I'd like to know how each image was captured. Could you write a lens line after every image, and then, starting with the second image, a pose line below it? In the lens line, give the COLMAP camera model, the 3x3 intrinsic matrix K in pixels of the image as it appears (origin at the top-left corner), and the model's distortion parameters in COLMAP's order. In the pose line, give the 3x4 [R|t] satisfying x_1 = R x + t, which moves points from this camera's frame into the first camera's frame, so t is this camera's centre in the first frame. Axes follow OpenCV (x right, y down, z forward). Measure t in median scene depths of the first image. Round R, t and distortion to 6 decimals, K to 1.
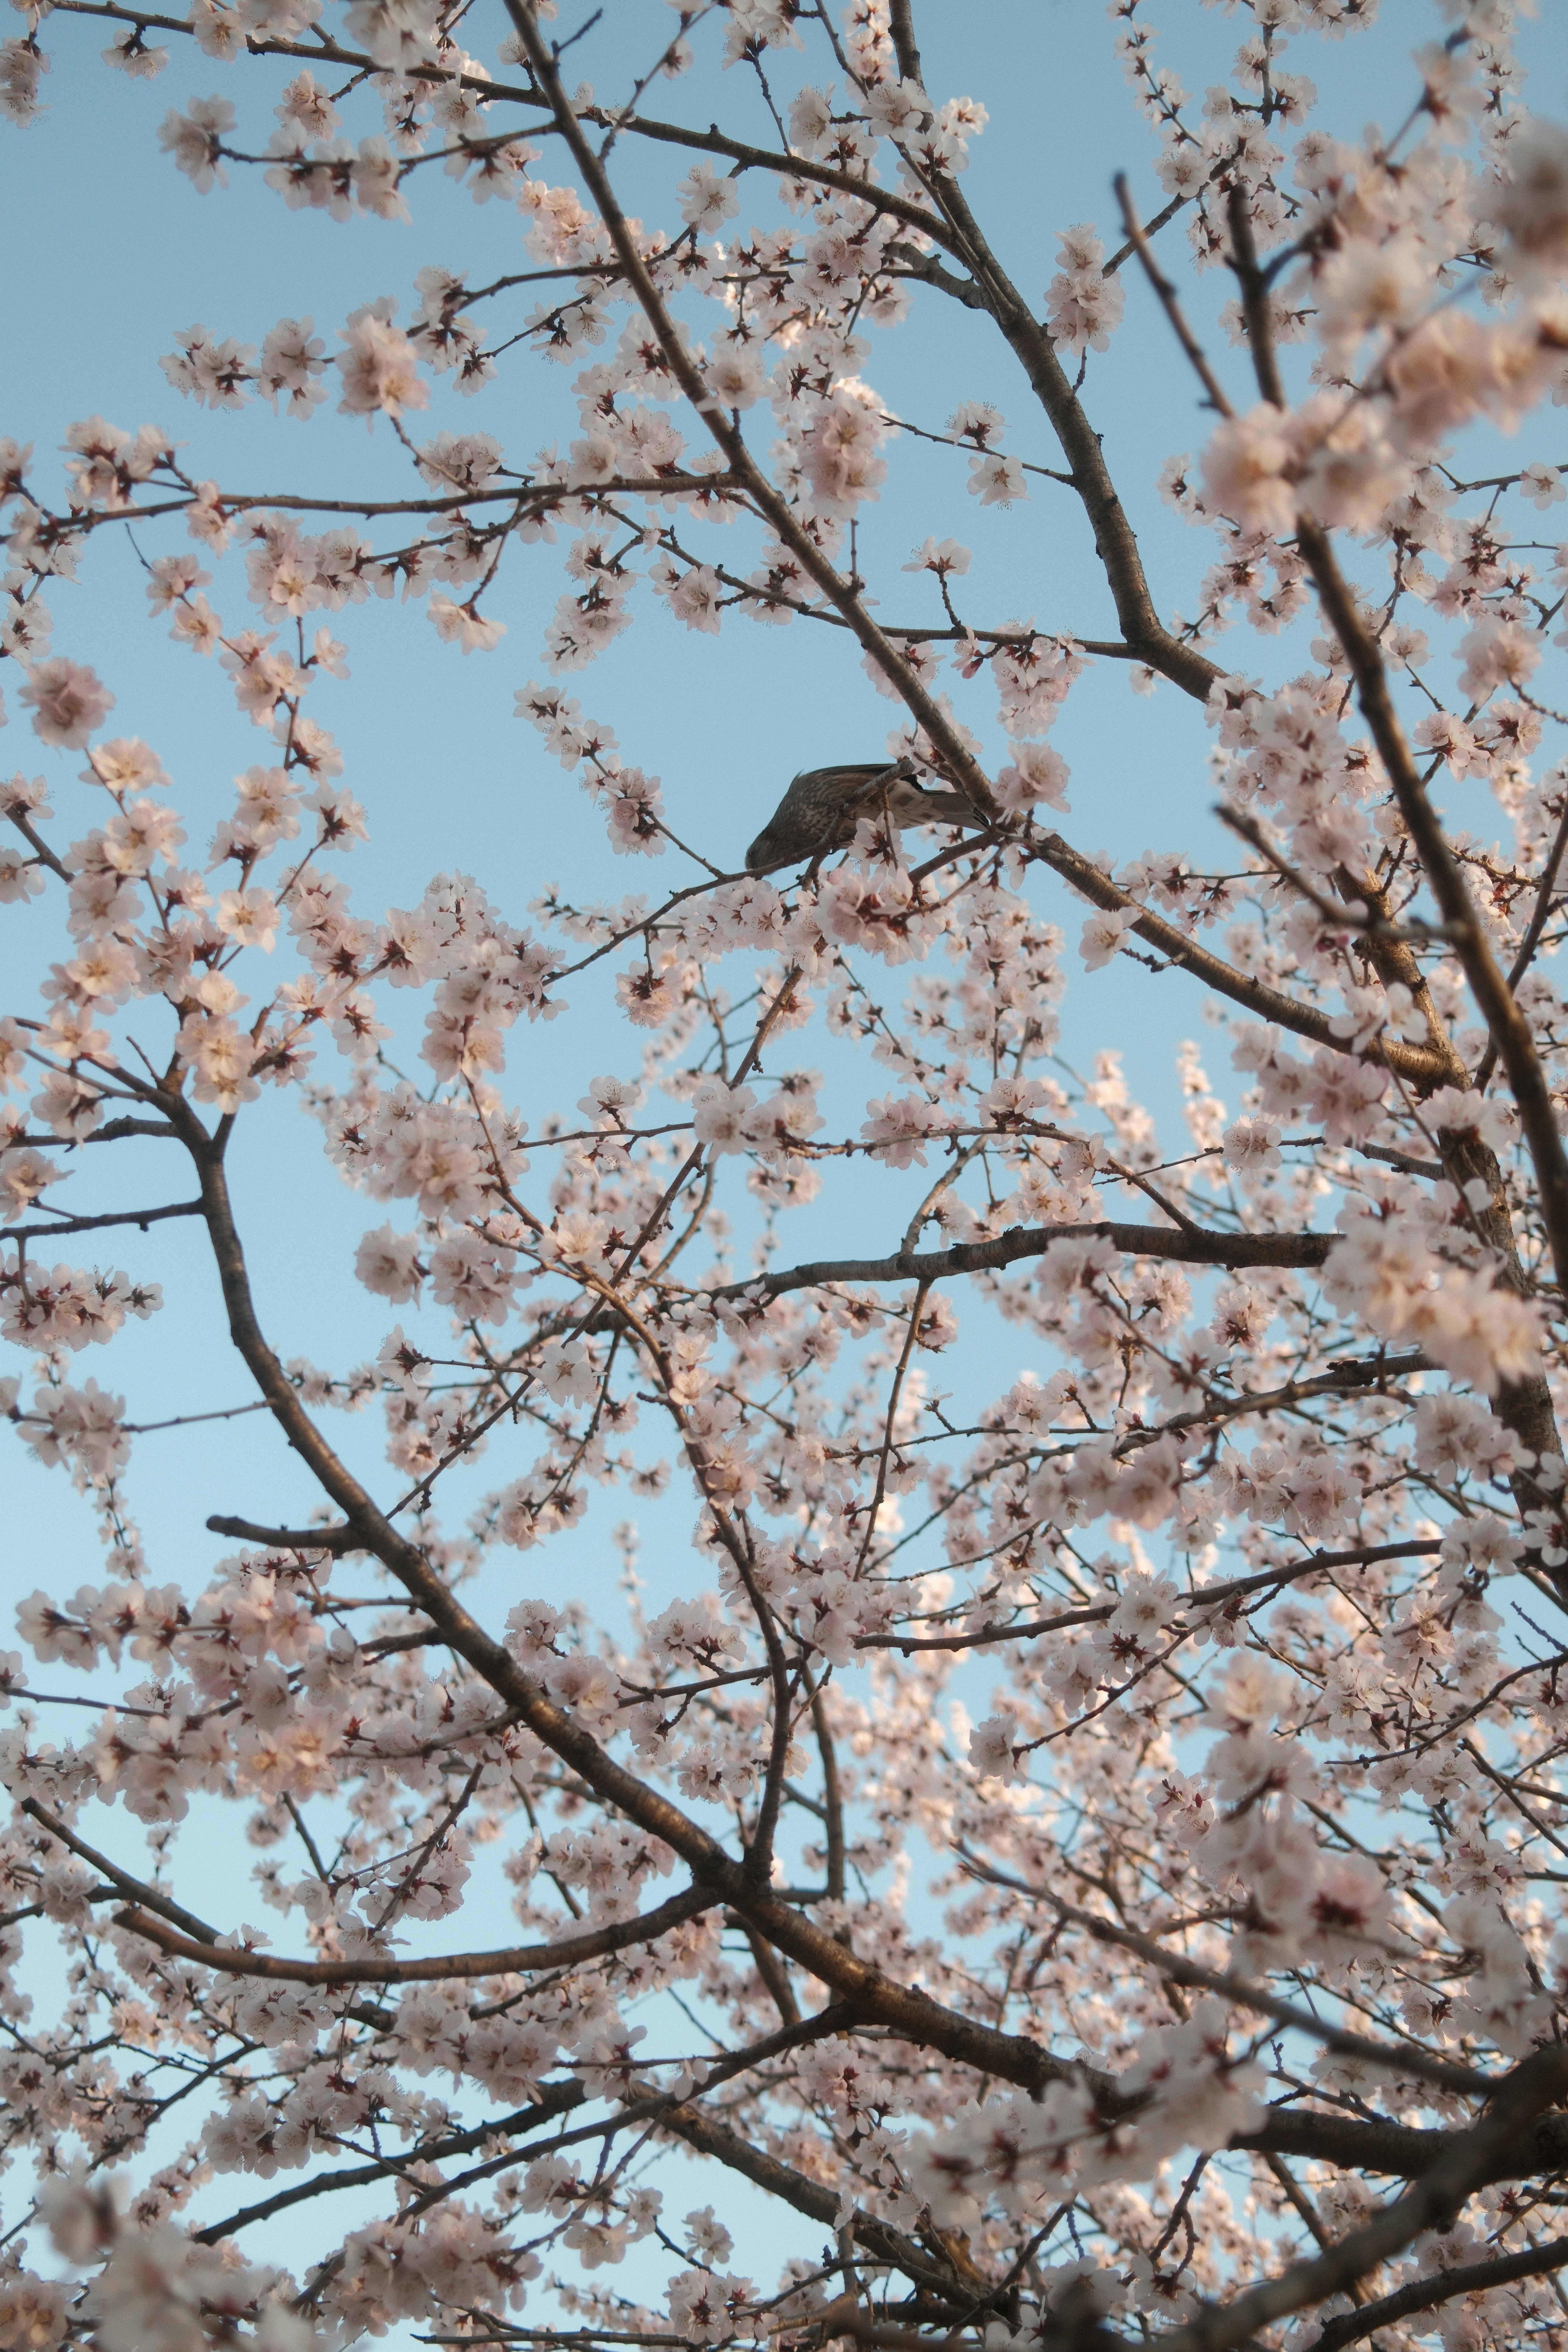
lens RADIAL K [[2416.2, 0, 764.1], [0, 2416.2, 1137.9], [0, 0, 1]] dist [-0.009428, 0.000000]
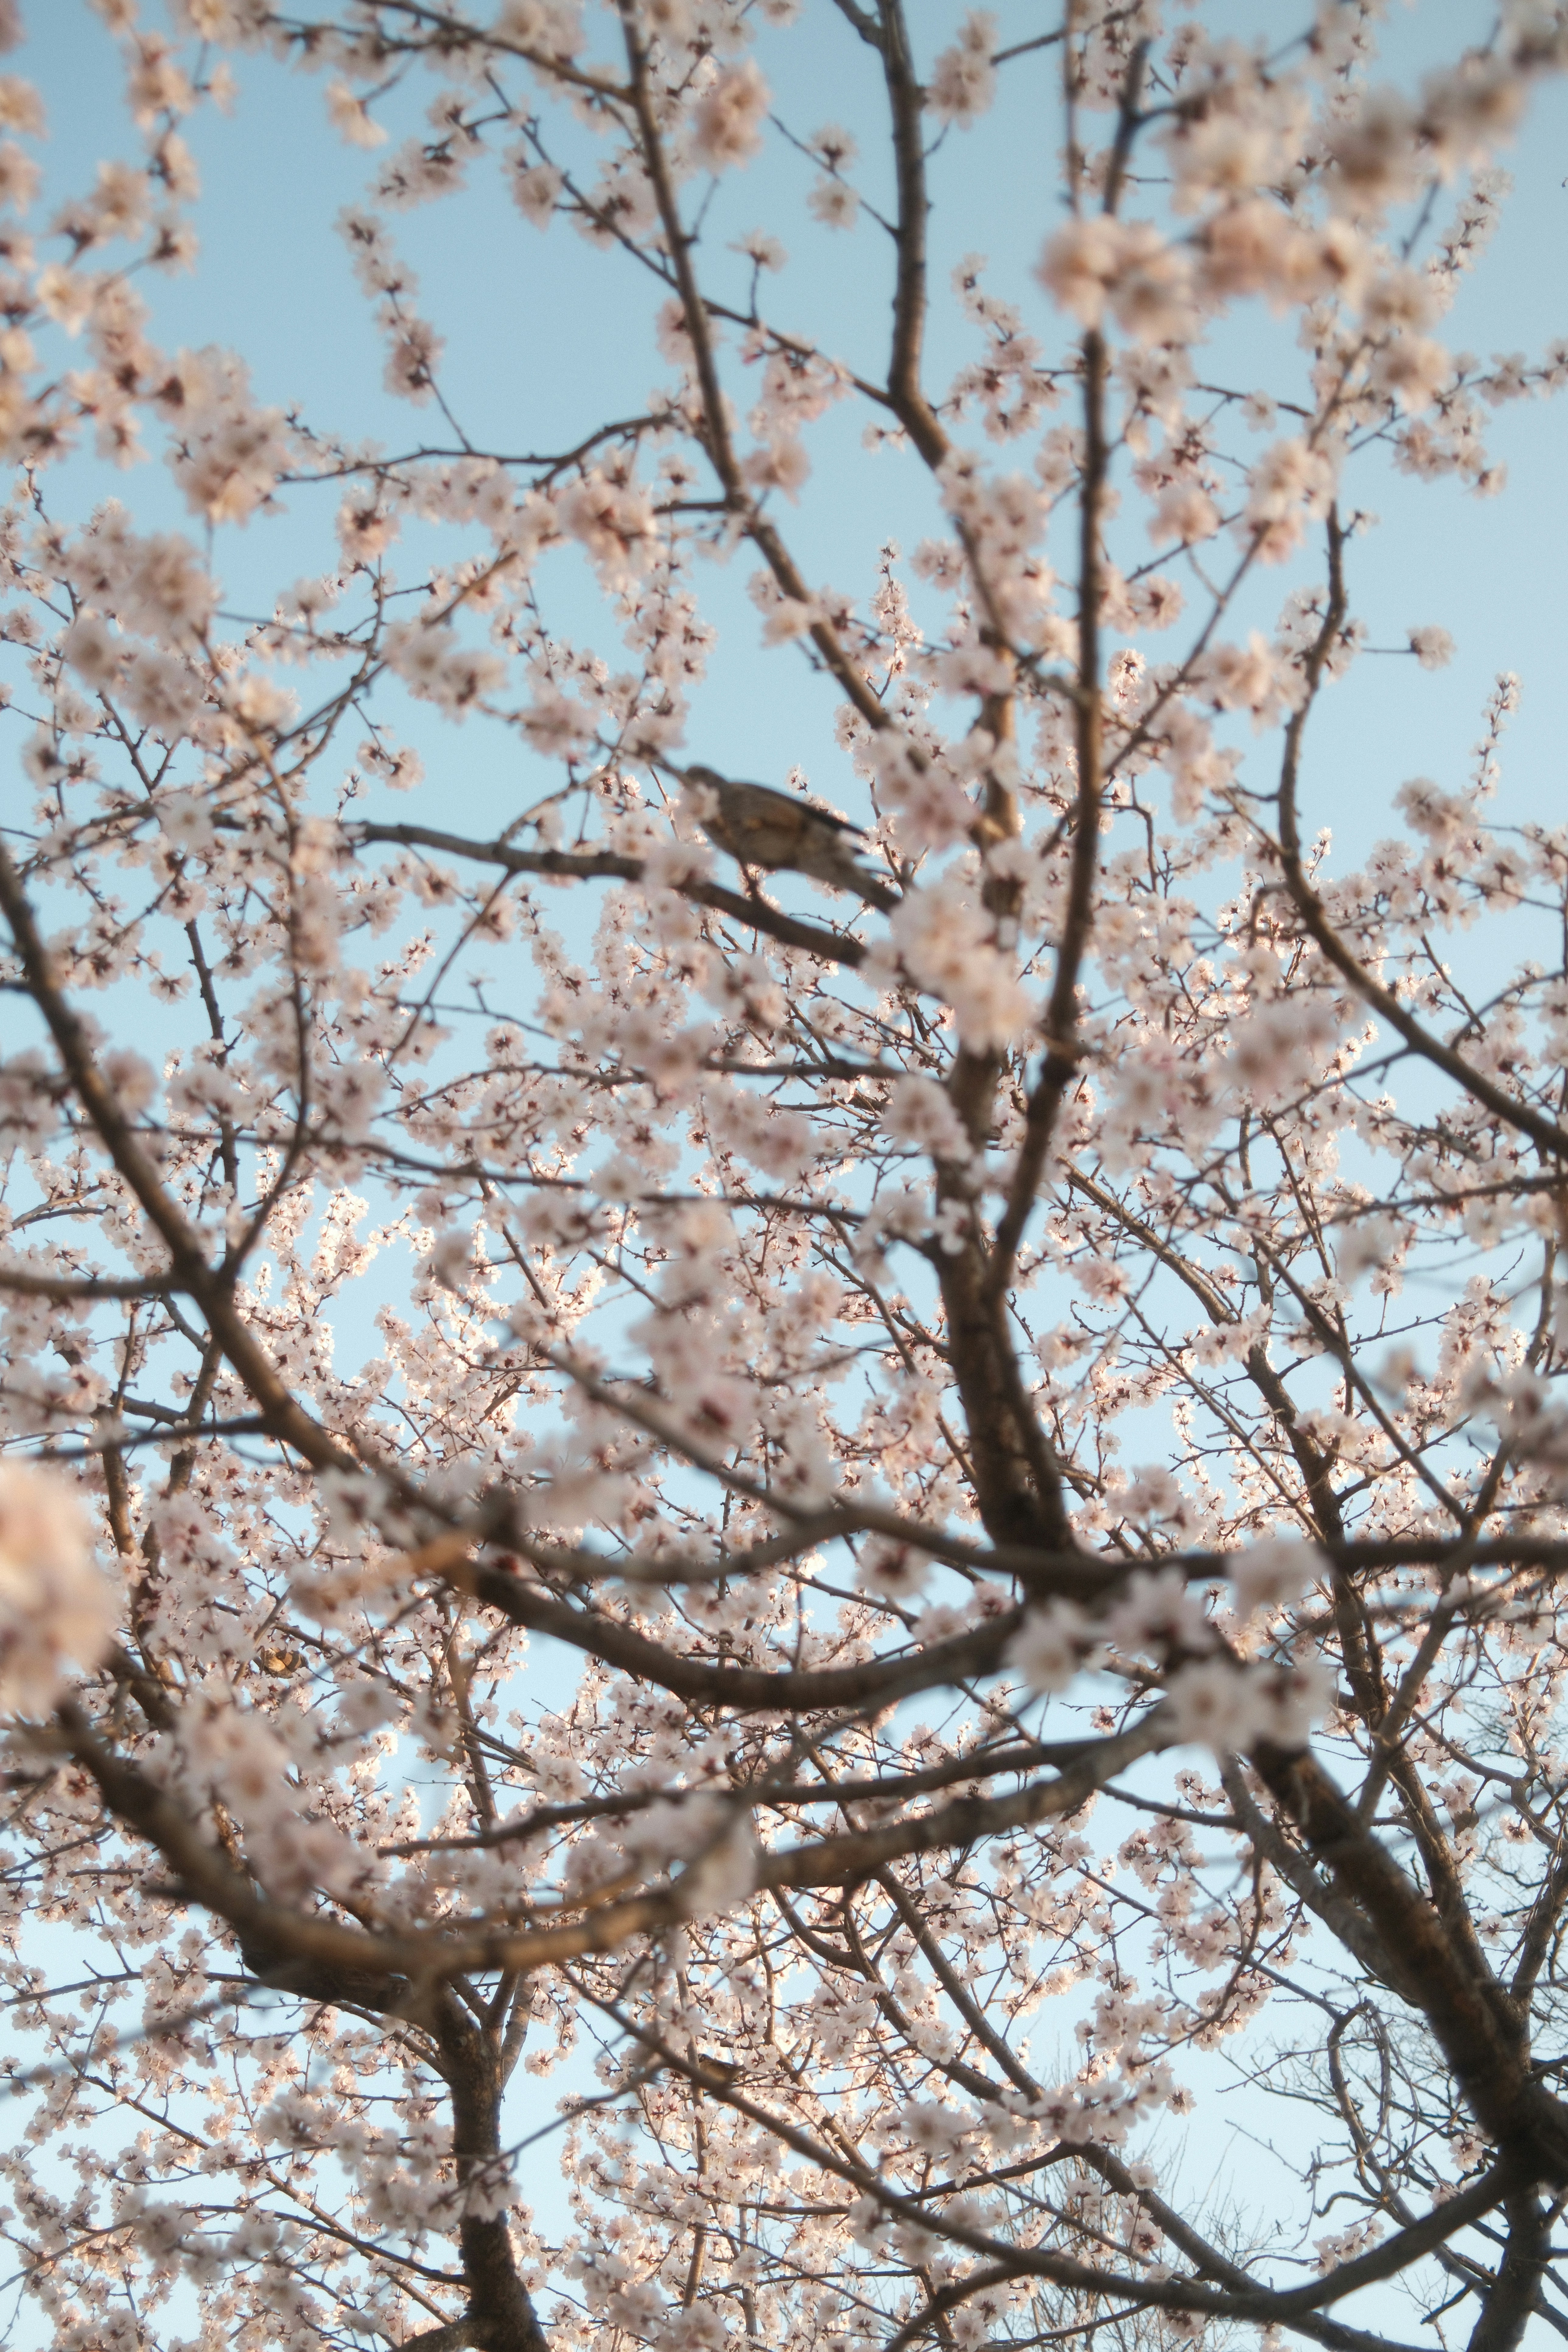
lens RADIAL K [[2416.2, 0, 766.7], [0, 2416.2, 1165.3], [0, 0, 1]] dist [-0.009428, 0.000000]
pose [[0.915085, 0.327683, 0.235038, -0.046886], [-0.353348, 0.932419, 0.075757, 0.064958], [-0.194330, -0.152375, 0.969029, -0.128660]]
